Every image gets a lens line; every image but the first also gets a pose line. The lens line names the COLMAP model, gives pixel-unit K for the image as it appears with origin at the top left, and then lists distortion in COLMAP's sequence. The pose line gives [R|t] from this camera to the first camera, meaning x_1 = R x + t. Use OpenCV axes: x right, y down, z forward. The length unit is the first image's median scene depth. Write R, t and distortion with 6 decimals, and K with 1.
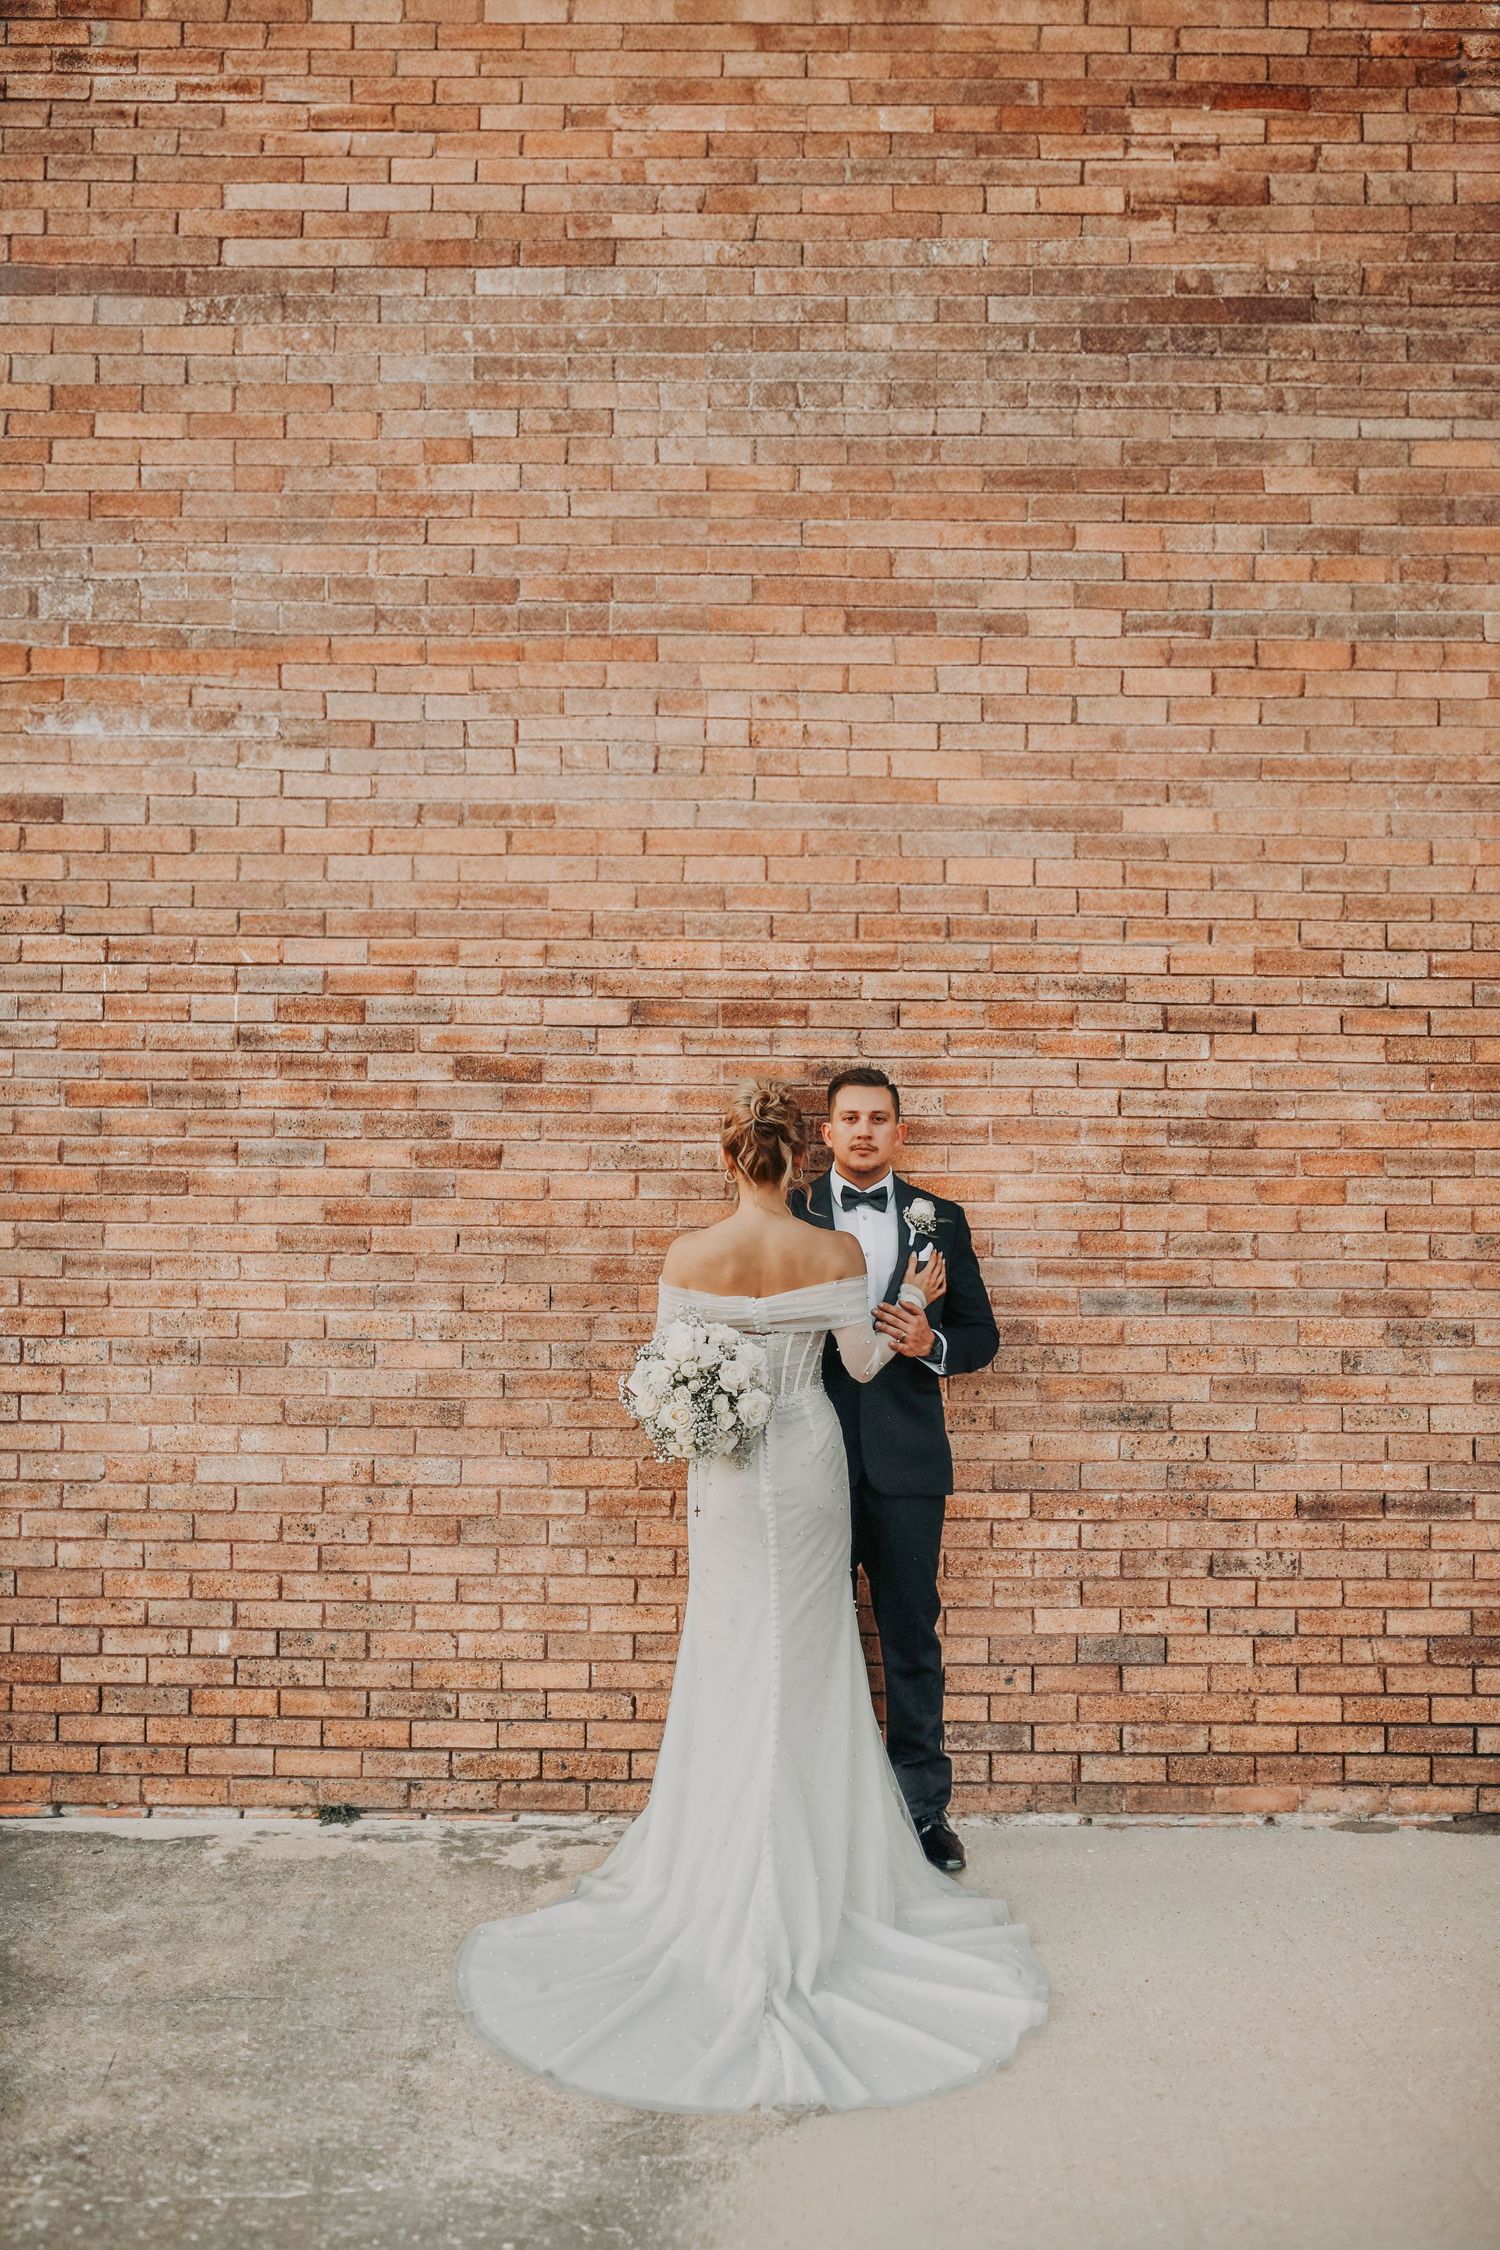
lens RADIAL K [[2136.2, 0, 750.0], [0, 2136.2, 1125.0], [0, 0, 1]] dist [-0.075965, 0.117154]
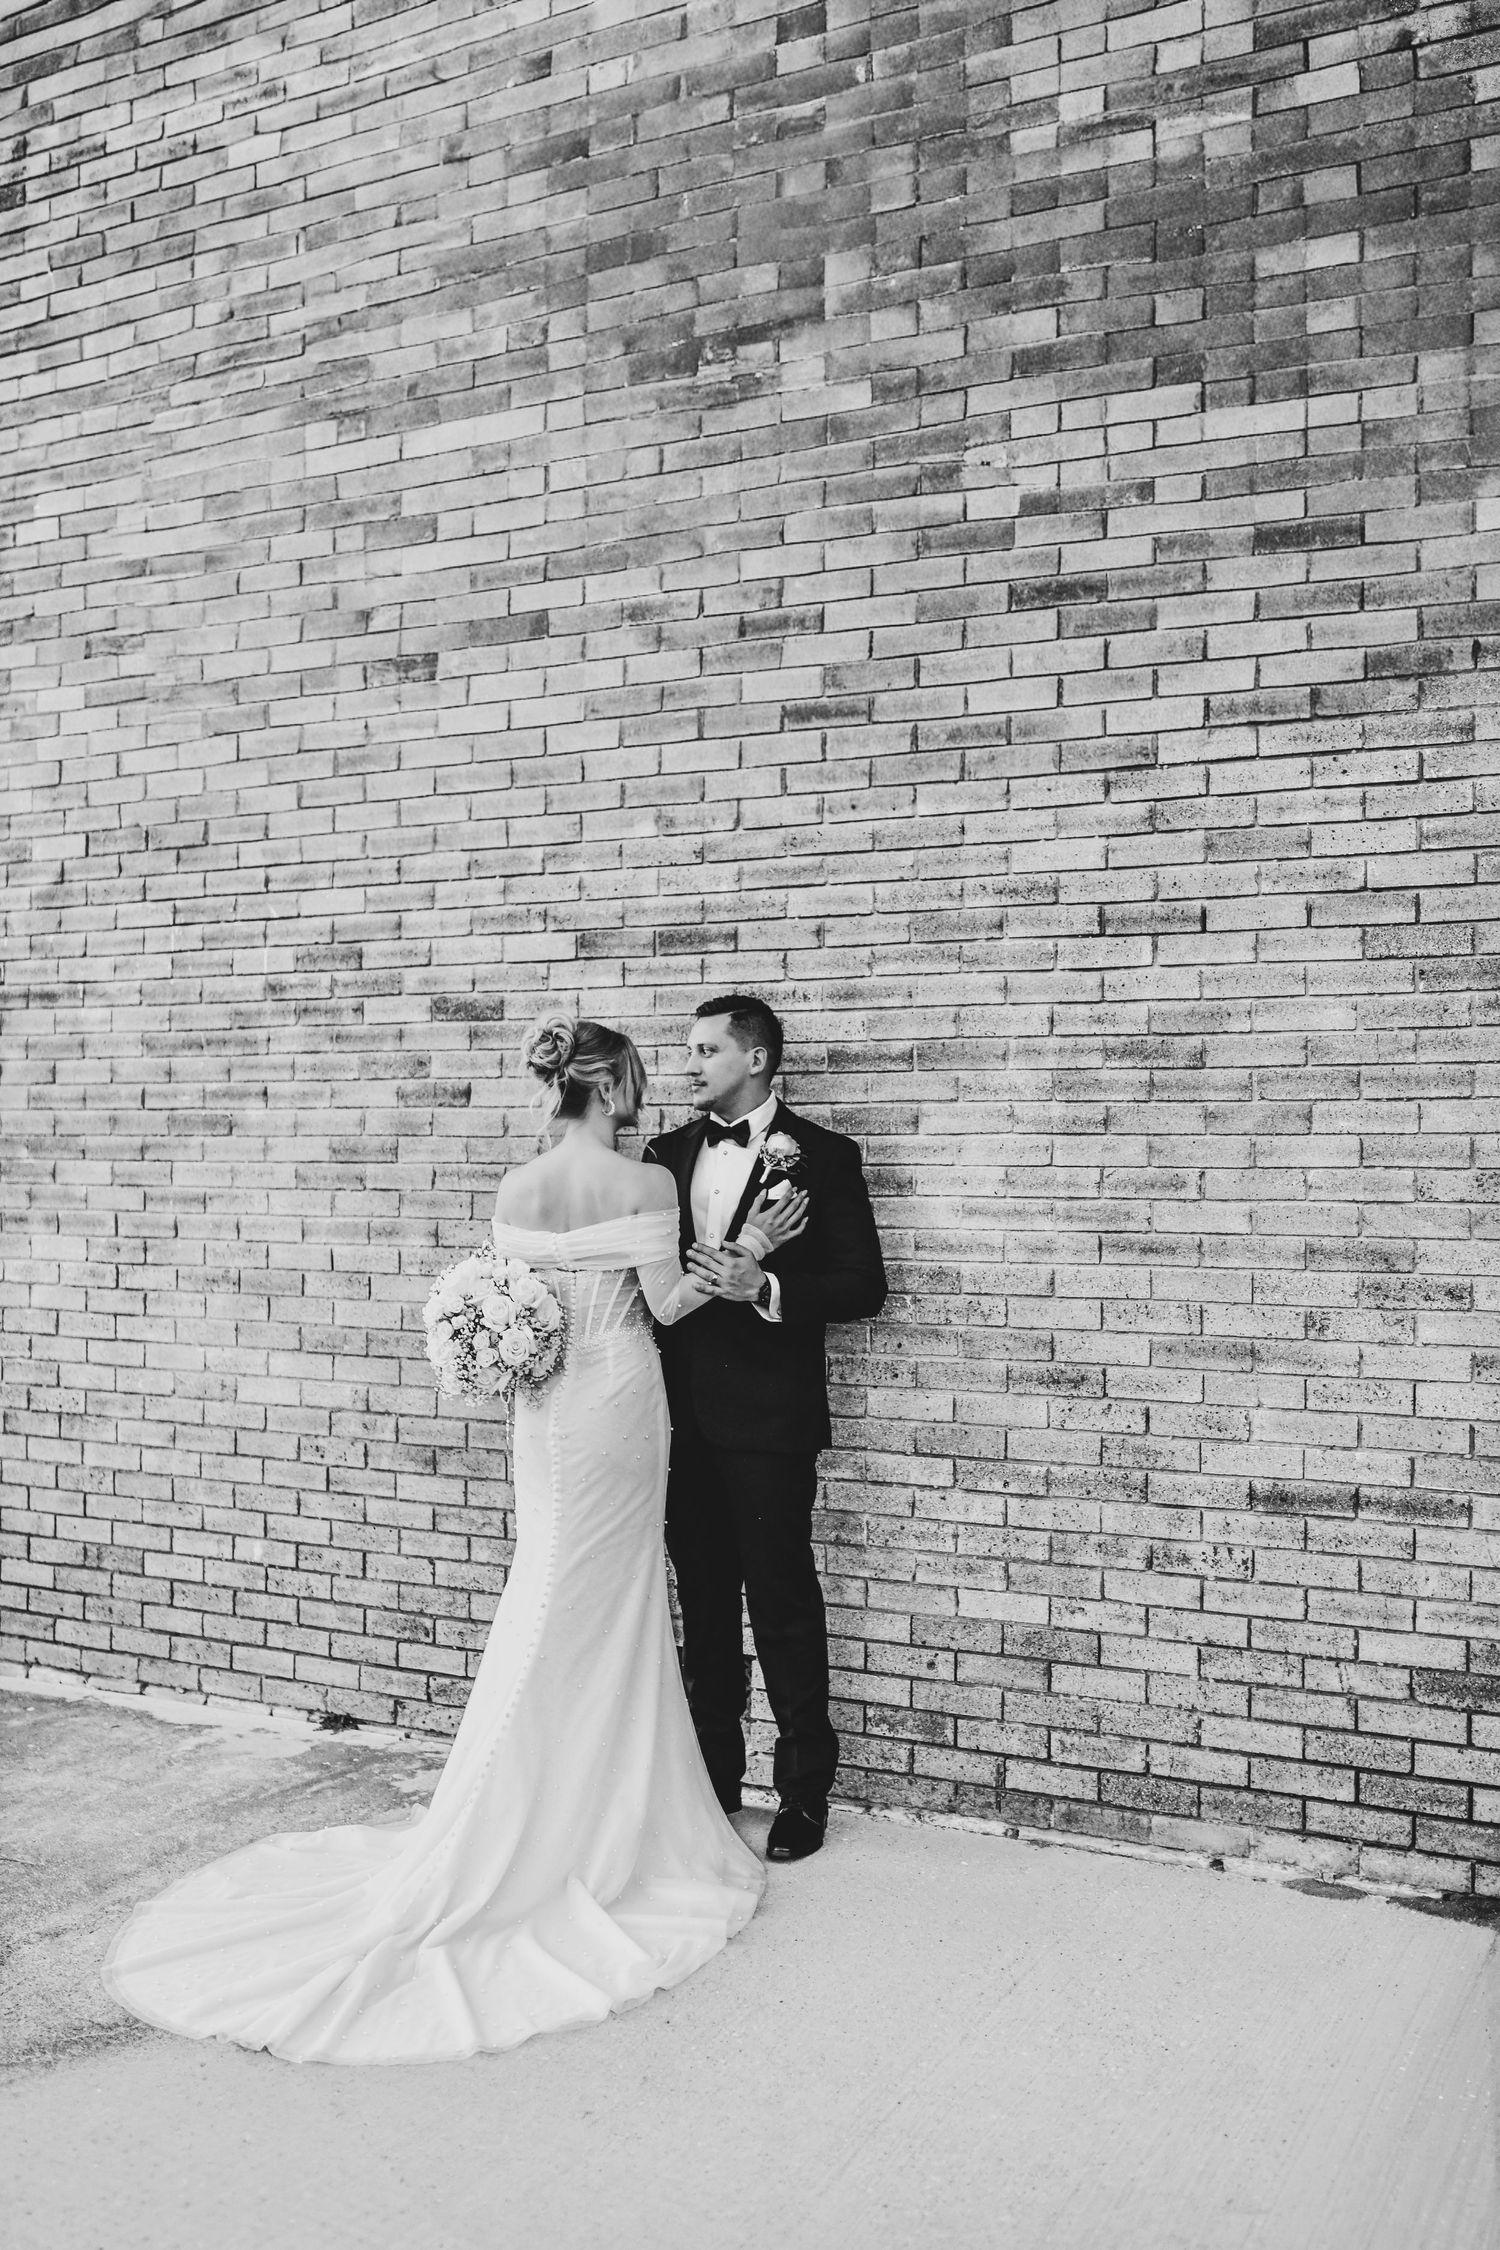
lens RADIAL K [[2136.2, 0, 750.0], [0, 2136.2, 1125.0], [0, 0, 1]] dist [-0.075965, 0.117154]
pose [[0.880250, -0.011993, -0.474359, 0.483640], [0.021145, 0.999679, 0.013964, 0.018016], [0.474039, -0.022322, 0.880221, 0.173784]]
